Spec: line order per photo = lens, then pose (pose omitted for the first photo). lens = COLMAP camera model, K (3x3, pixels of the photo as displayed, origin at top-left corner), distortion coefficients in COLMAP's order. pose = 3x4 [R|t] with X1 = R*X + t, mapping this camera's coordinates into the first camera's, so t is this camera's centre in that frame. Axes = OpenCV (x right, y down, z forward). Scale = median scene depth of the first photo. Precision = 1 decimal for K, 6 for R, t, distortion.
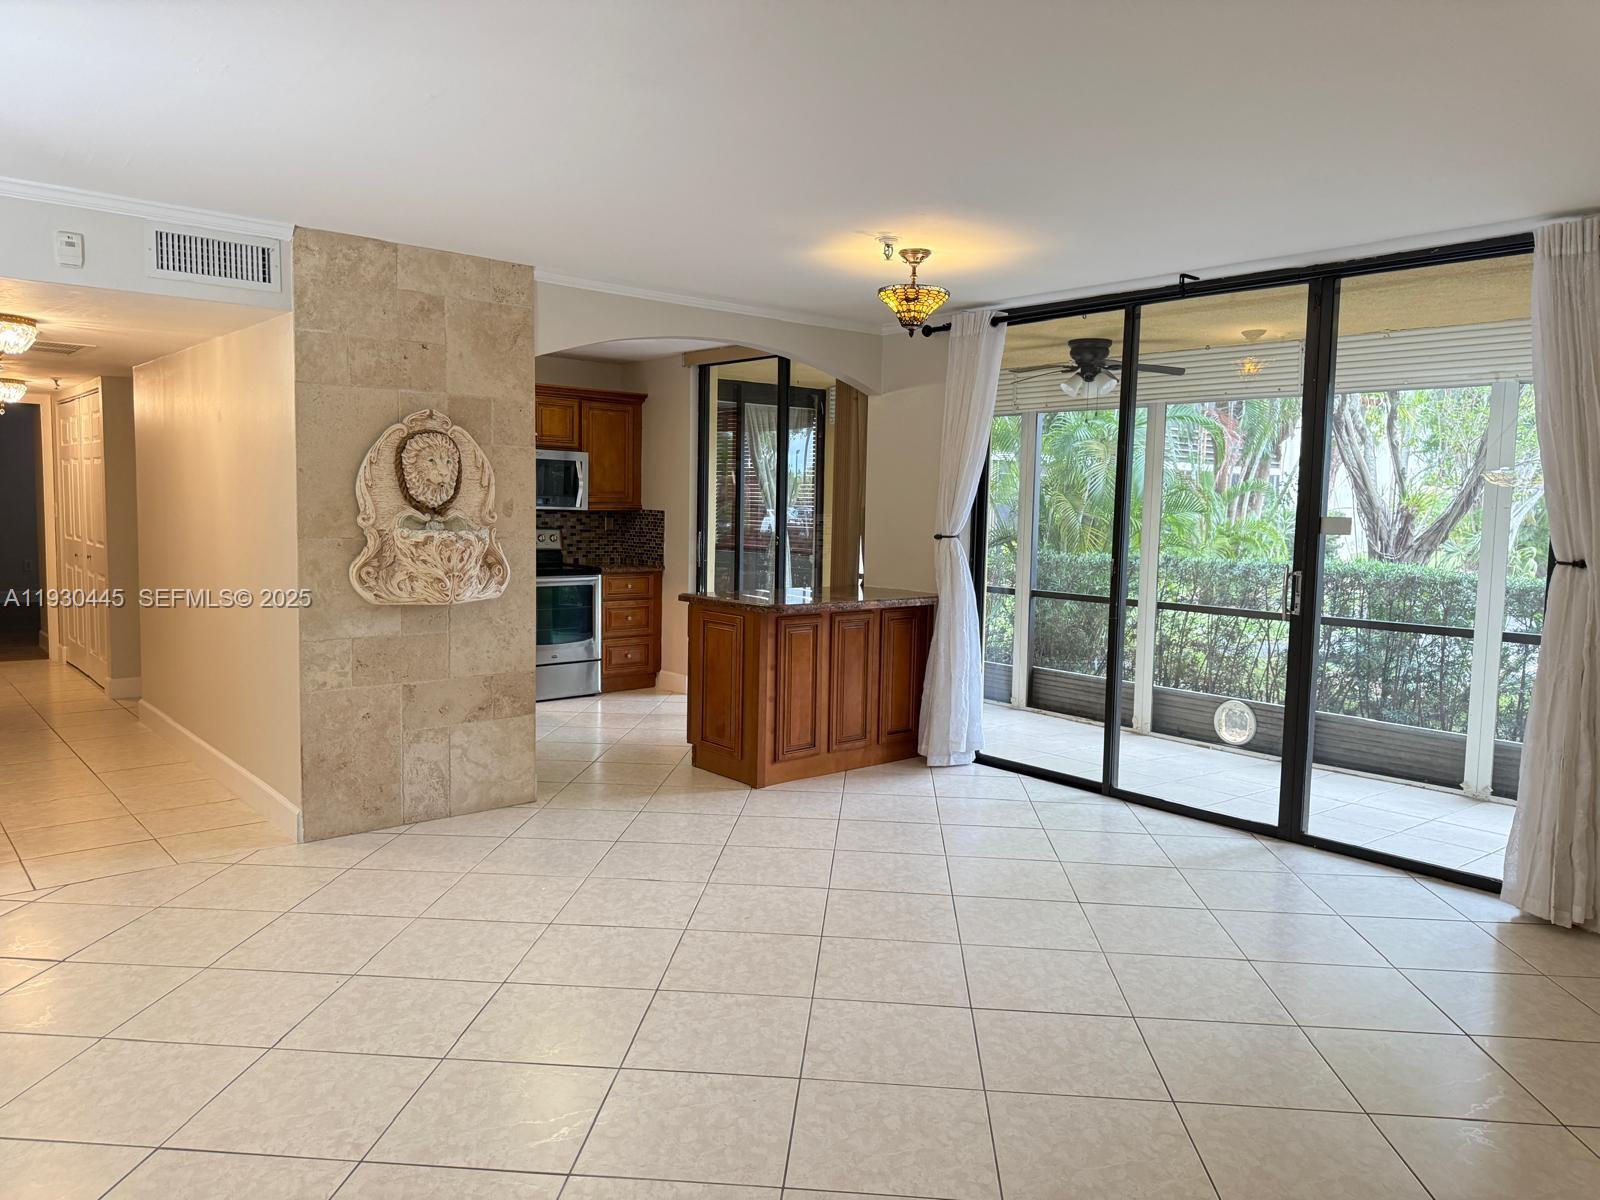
lens RADIAL K [[1187.9, 0, 800.0], [0, 1187.9, 600.0], [0, 0, 1]] dist [0.179482, -0.549992]
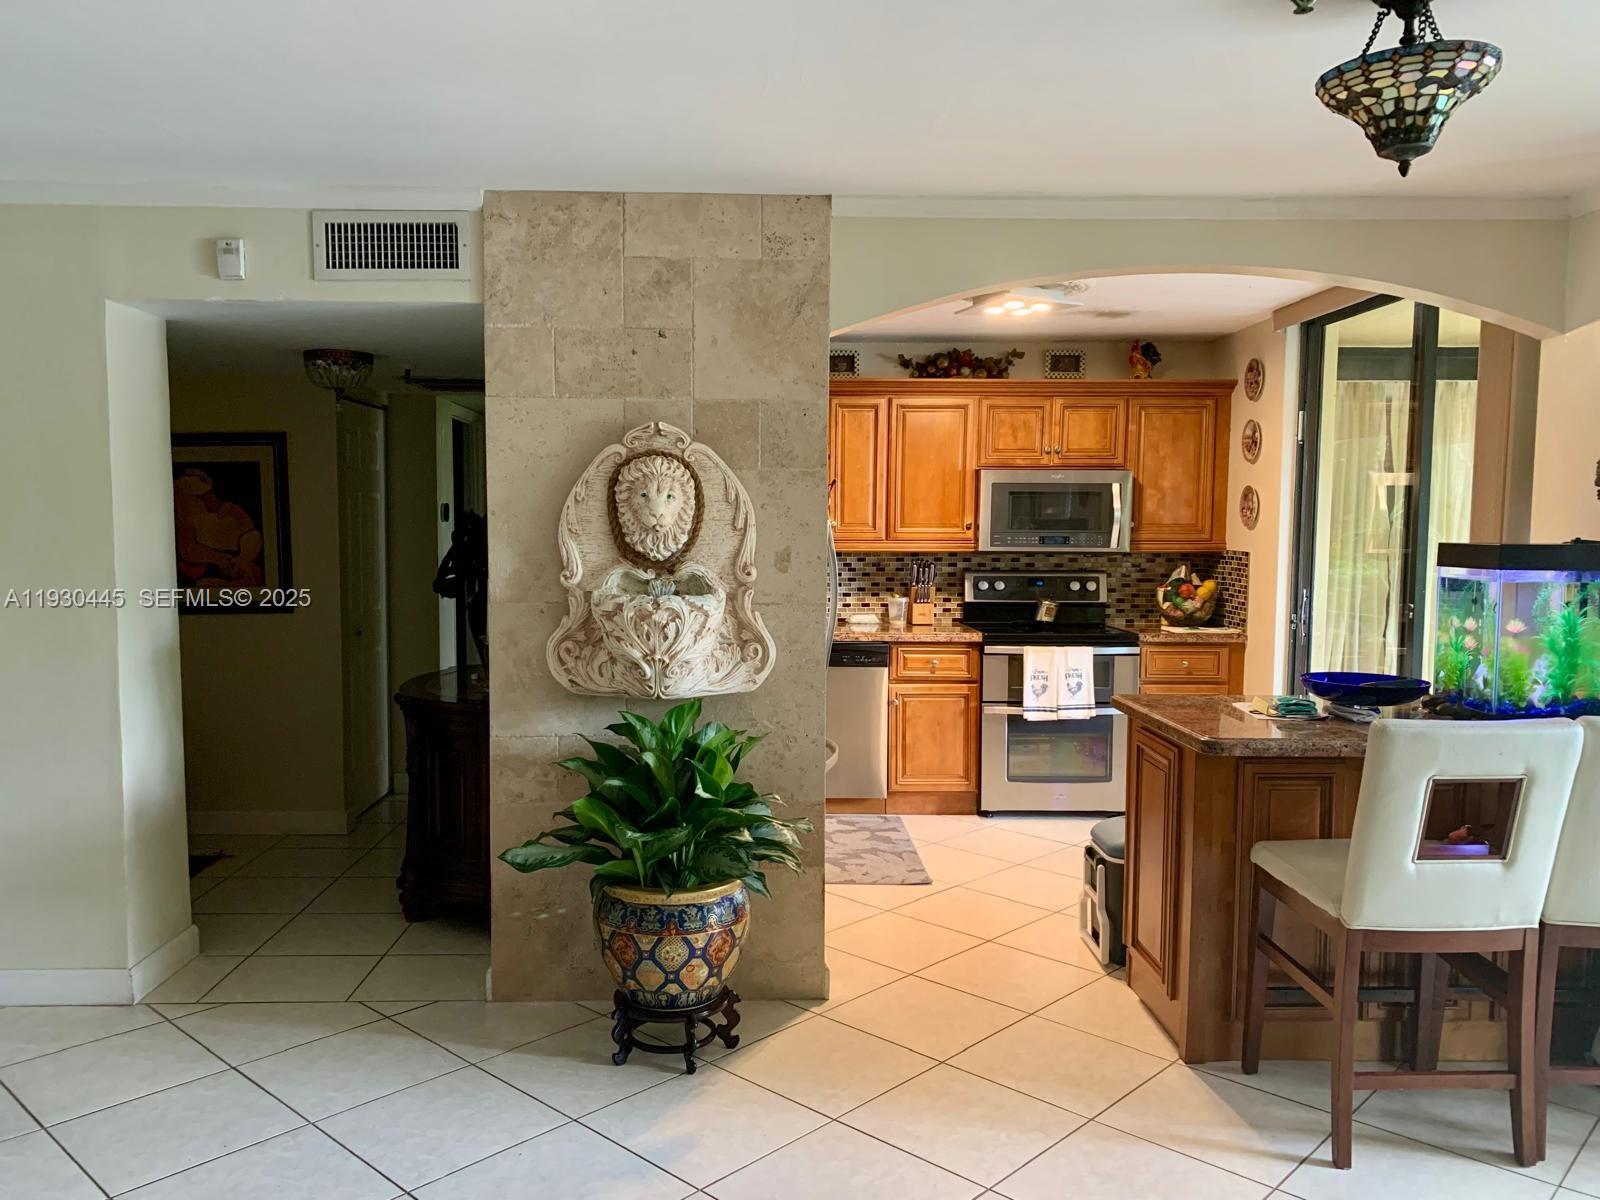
lens RADIAL K [[1187.9, 0, 800.0], [0, 1187.9, 600.0], [0, 0, 1]] dist [0.179482, -0.549992]
pose [[0.754412, 0.027222, -0.655836, 0.217491], [-0.042767, 0.999055, -0.007727, -0.051695], [0.655006, 0.033878, 0.754864, 0.525023]]
